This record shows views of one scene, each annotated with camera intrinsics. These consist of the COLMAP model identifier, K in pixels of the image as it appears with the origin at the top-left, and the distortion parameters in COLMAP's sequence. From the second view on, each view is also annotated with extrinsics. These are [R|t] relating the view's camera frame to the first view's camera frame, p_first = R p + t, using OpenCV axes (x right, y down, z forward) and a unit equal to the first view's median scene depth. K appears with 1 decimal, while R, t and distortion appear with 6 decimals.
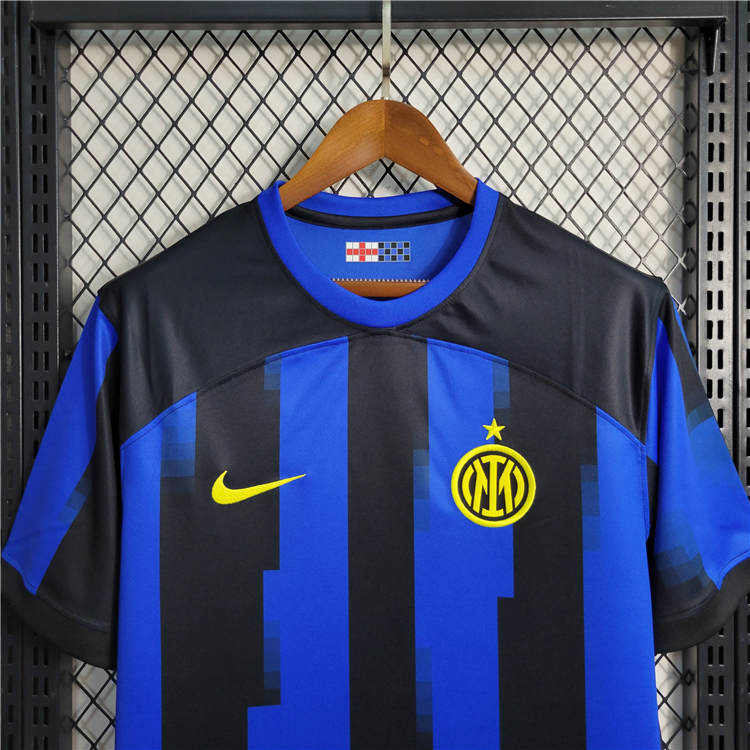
lens RADIAL K [[1019.3, 0, 374.7], [0, 1019.3, 372.7], [0, 0, 1]] dist [0.052126, 0.000000]
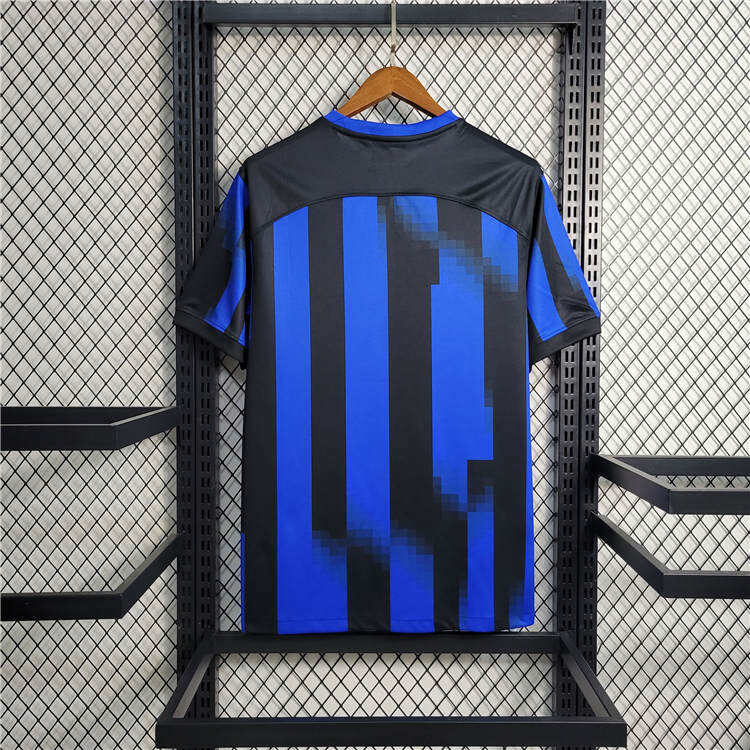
lens RADIAL K [[1019.3, 0, 372.7], [0, 1019.3, 386.4], [0, 0, 1]] dist [0.052126, 0.000000]
pose [[0.999978, 0.005032, 0.004363, -0.030732], [-0.005197, 0.999242, 0.038568, 0.224495], [-0.004166, -0.038590, 0.999246, -0.819007]]
